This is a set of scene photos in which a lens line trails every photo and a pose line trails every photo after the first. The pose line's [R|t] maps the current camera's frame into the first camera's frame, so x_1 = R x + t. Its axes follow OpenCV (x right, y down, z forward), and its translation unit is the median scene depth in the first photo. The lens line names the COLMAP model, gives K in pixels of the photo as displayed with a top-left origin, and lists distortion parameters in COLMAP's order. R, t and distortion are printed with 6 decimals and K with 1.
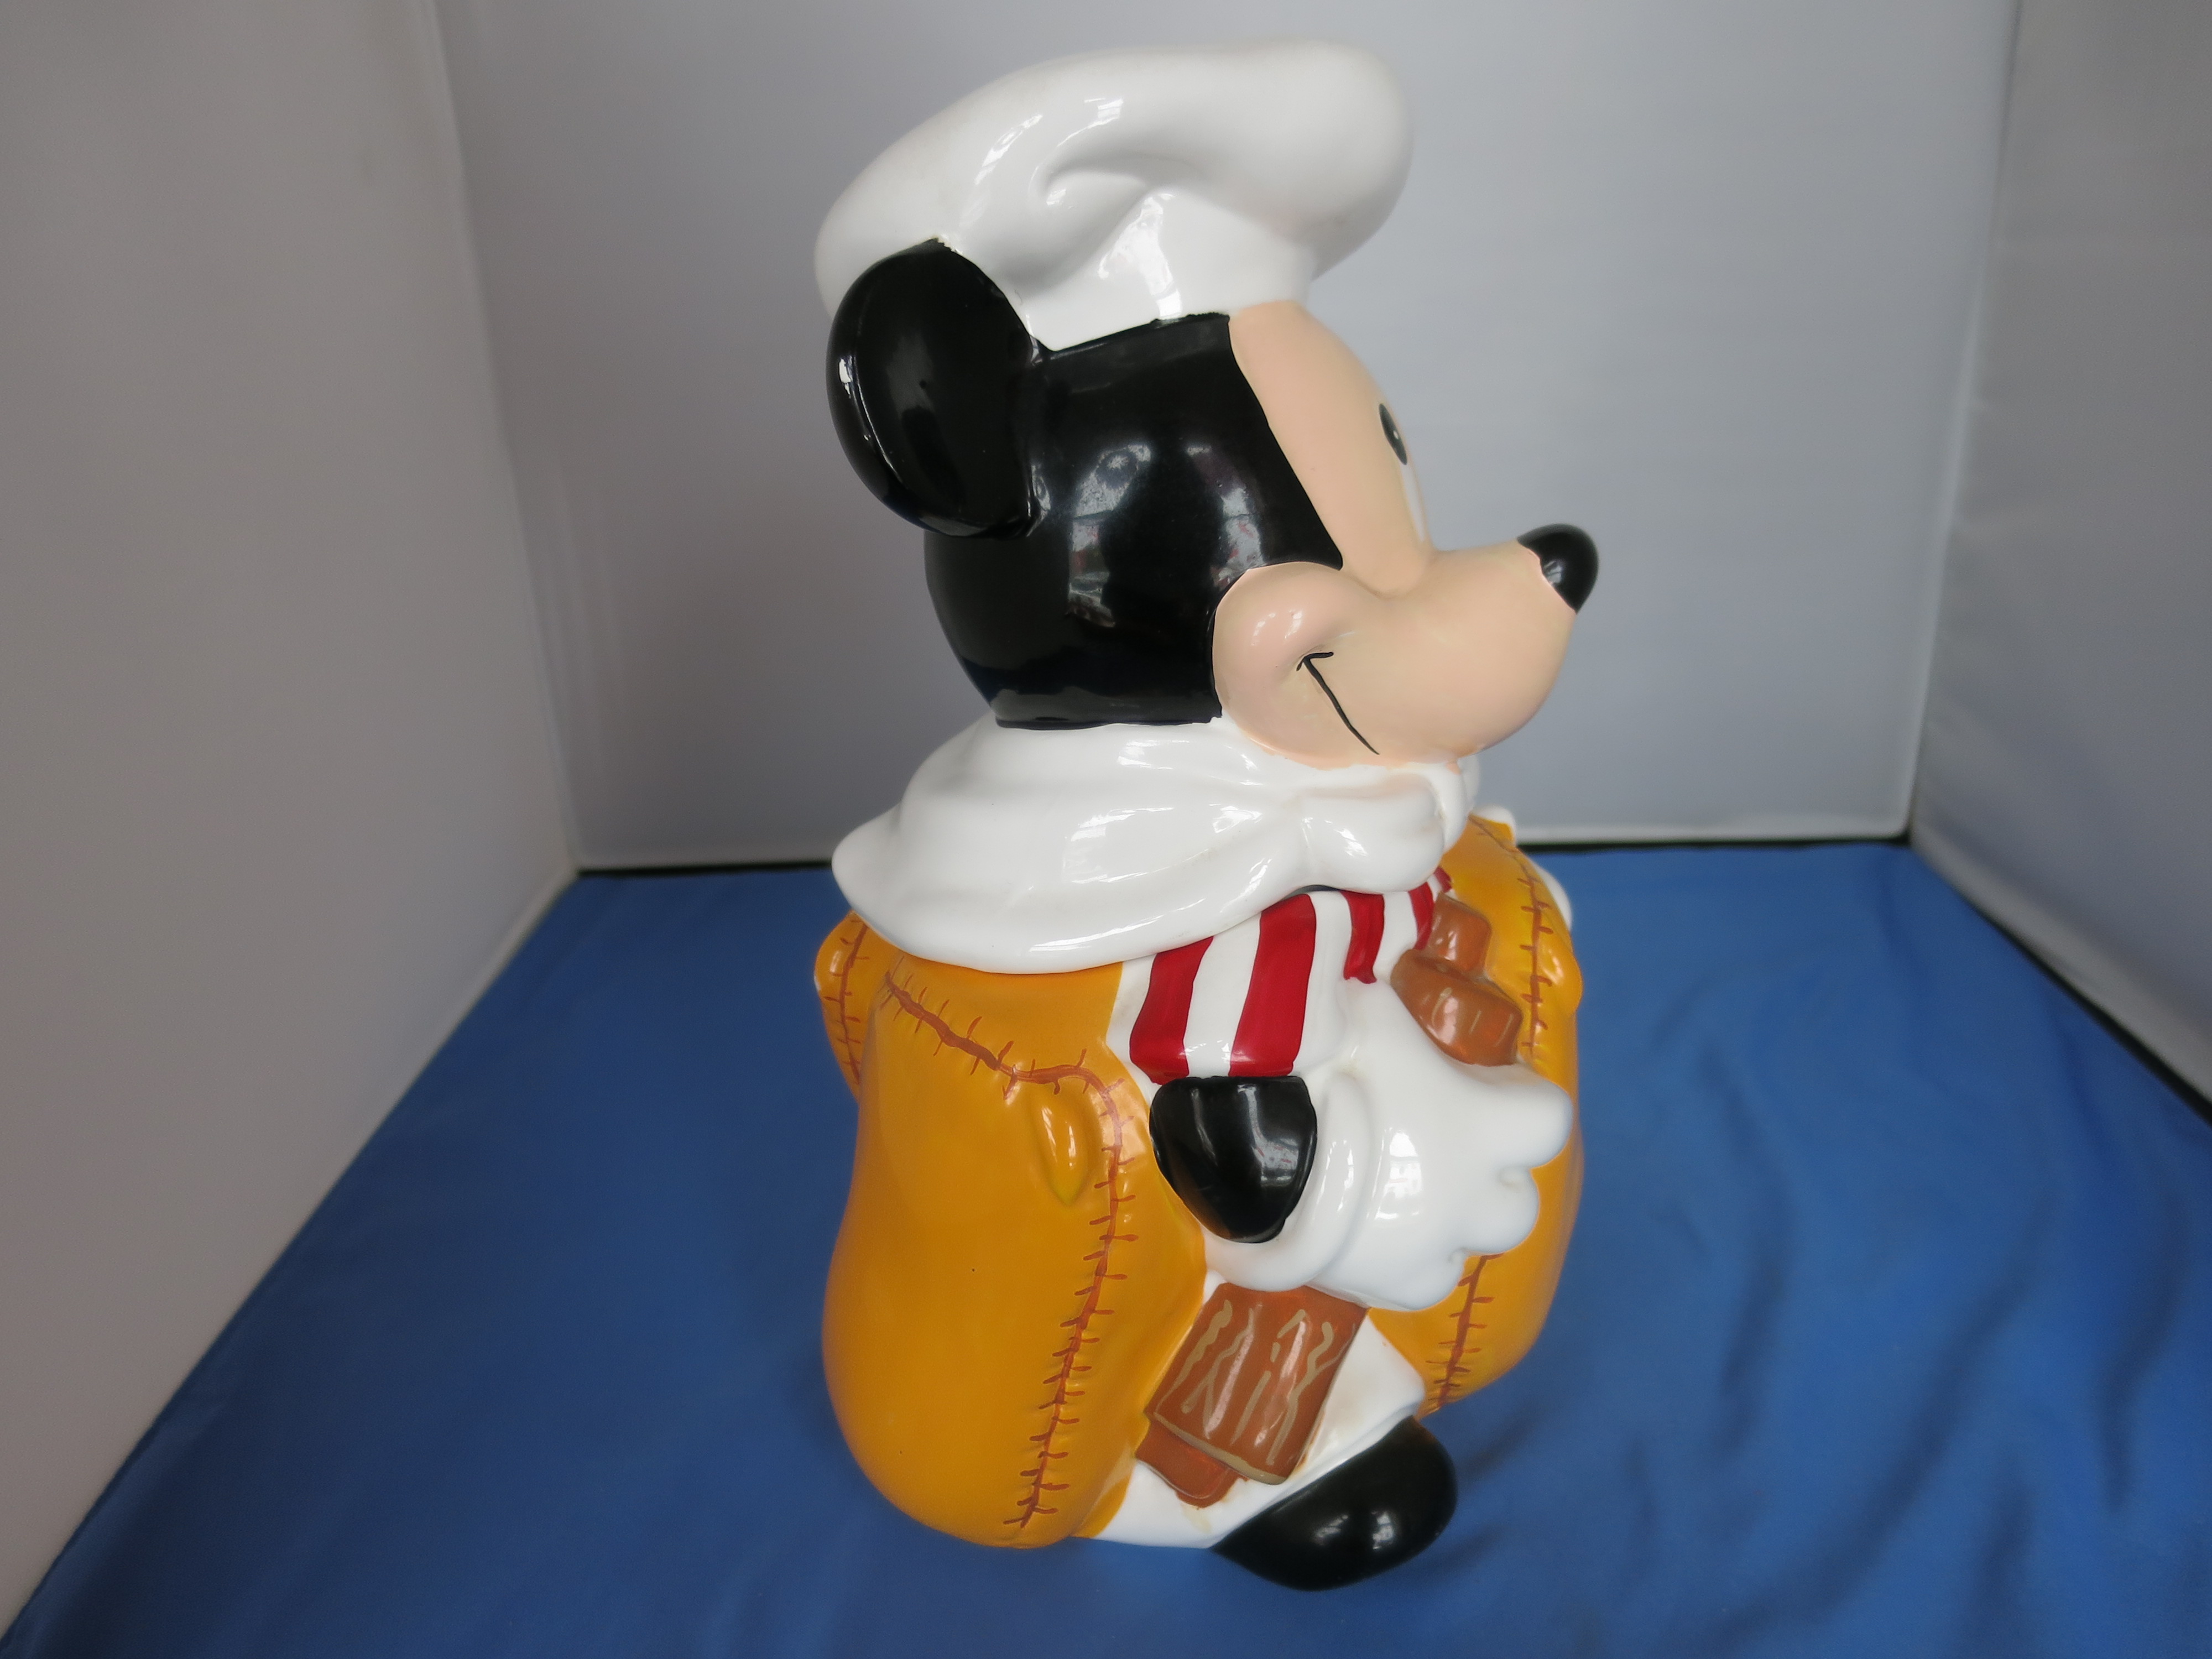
lens RADIAL K [[1549.5, 0, 1103.9], [0, 1549.5, 820.3], [0, 0, 1]] dist [-0.053659, -0.000550]
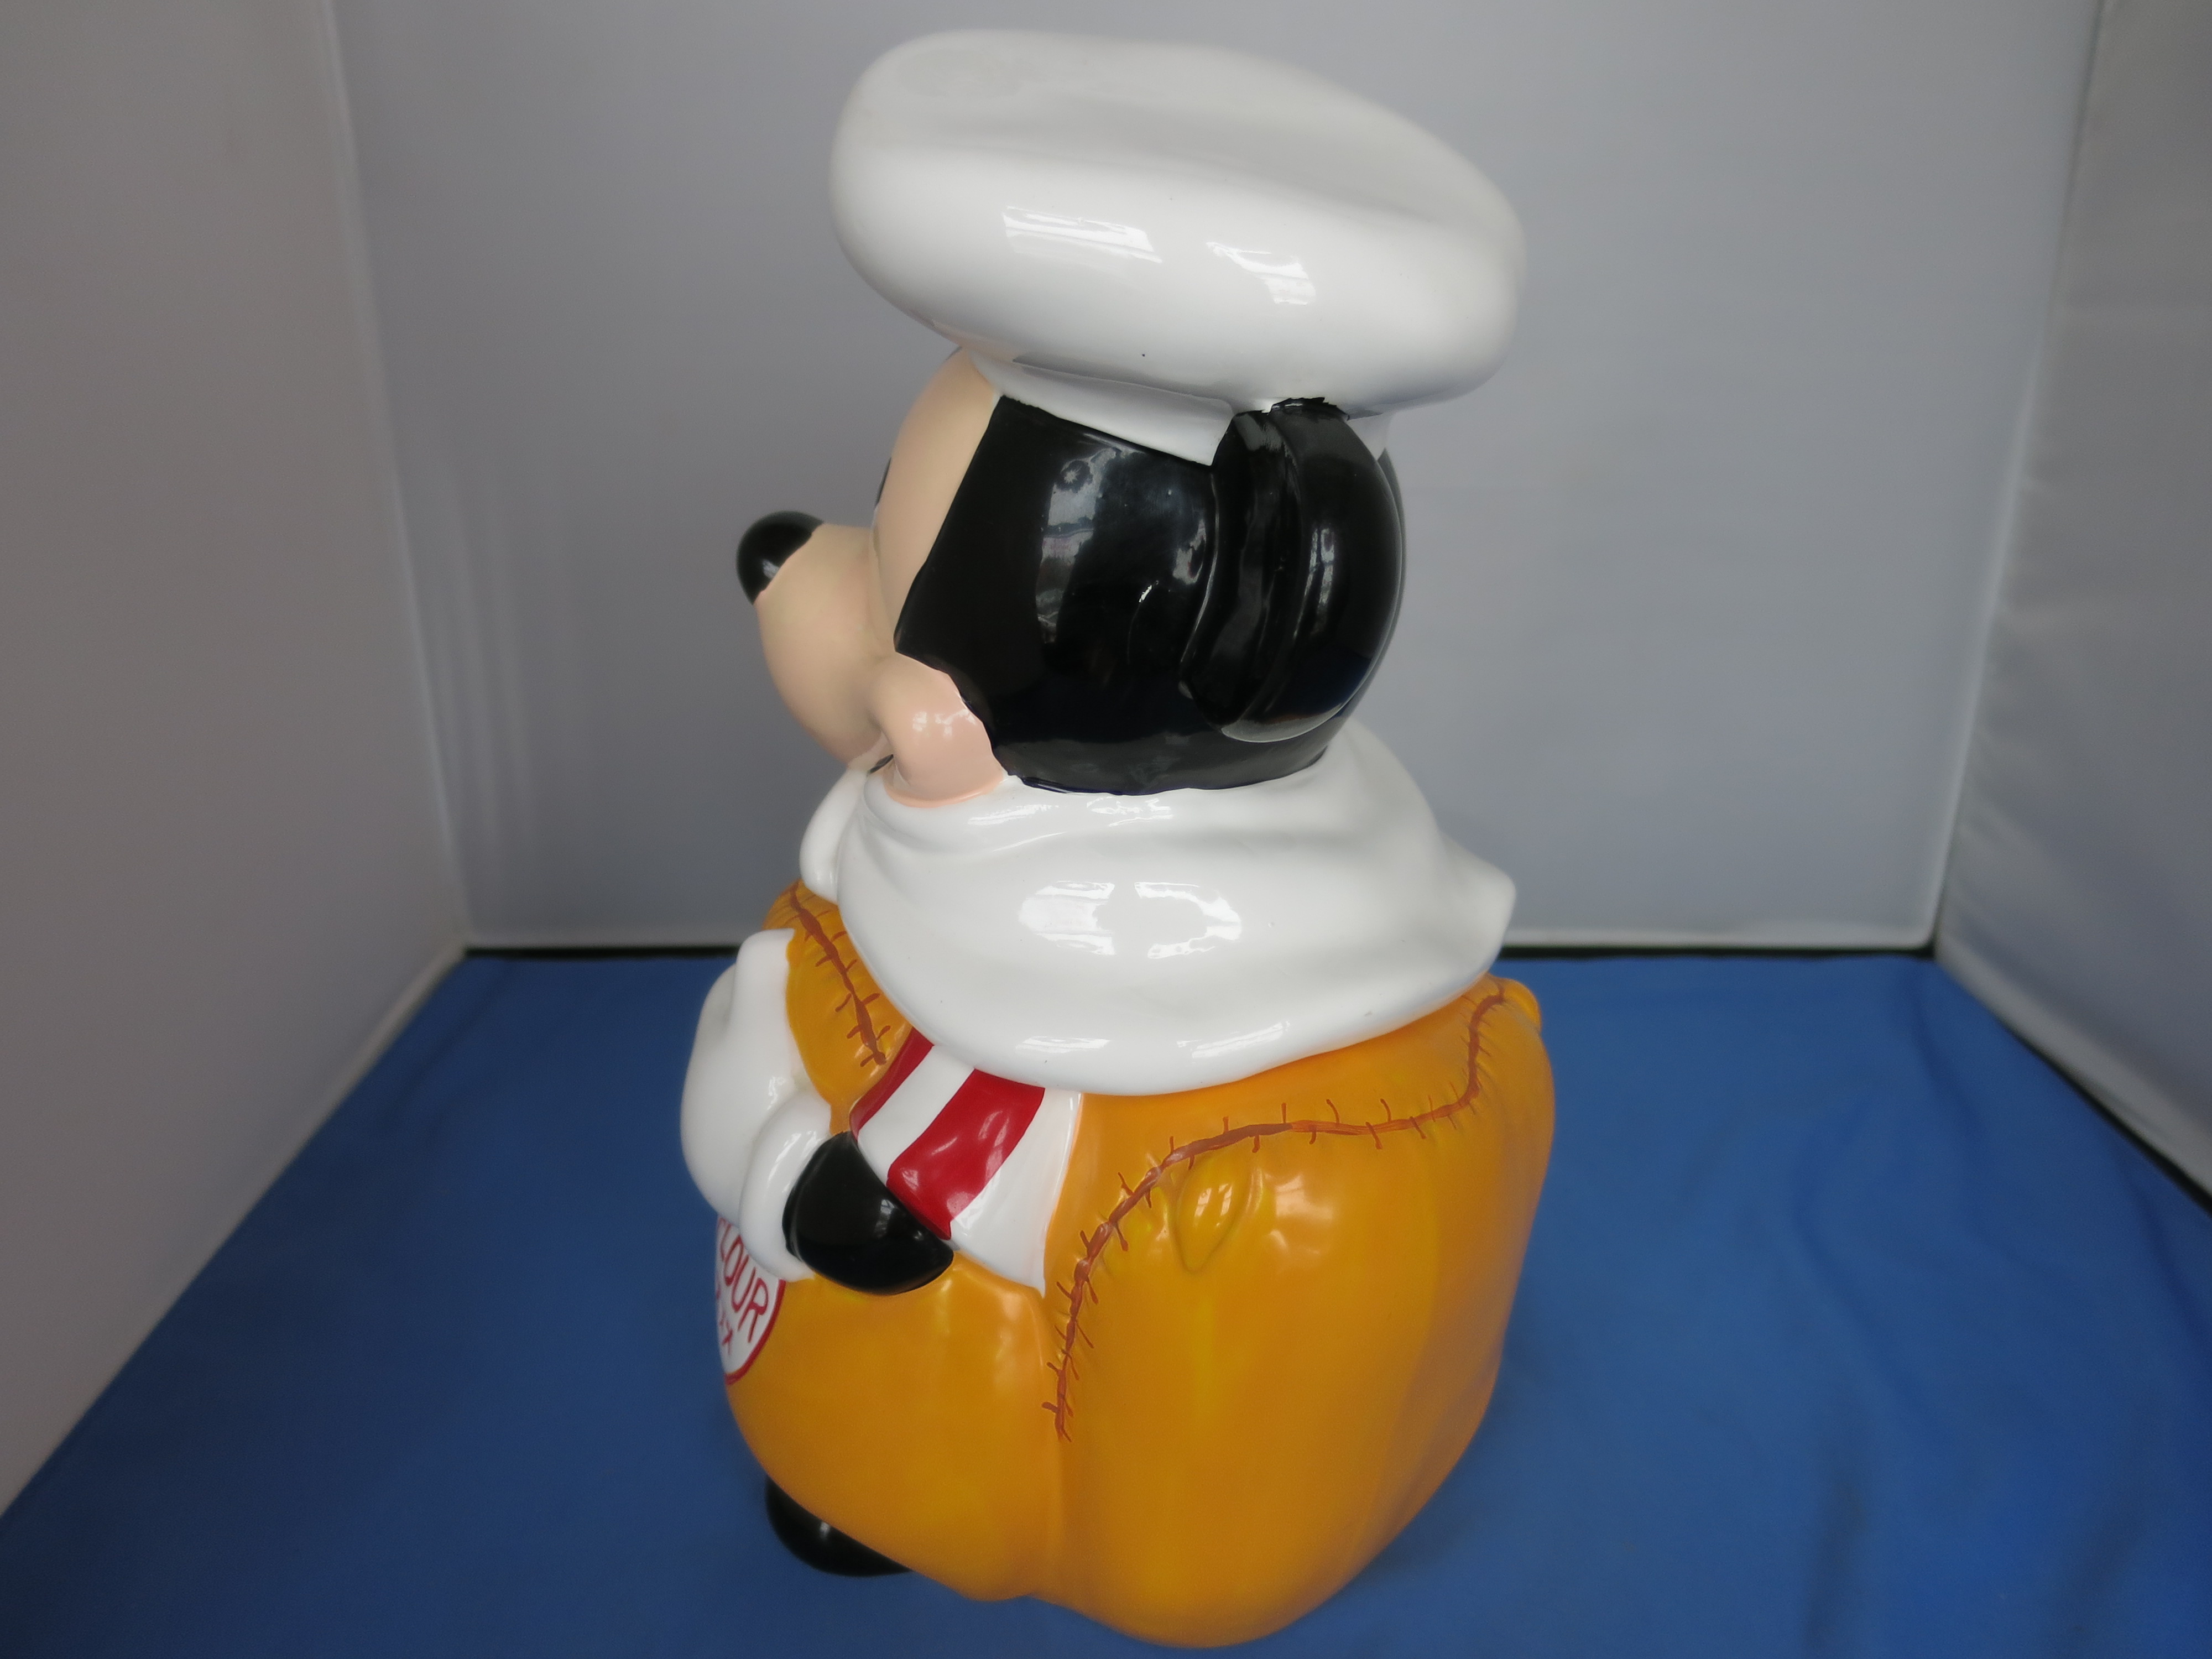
lens RADIAL K [[1549.5, 0, 1109.3], [0, 1549.5, 834.3], [0, 0, 1]] dist [-0.053659, -0.000550]
pose [[0.998627, 0.026366, 0.045274, -0.013690], [-0.025526, 0.999493, -0.019041, -0.029381], [-0.045753, 0.017859, 0.998793, 0.108395]]
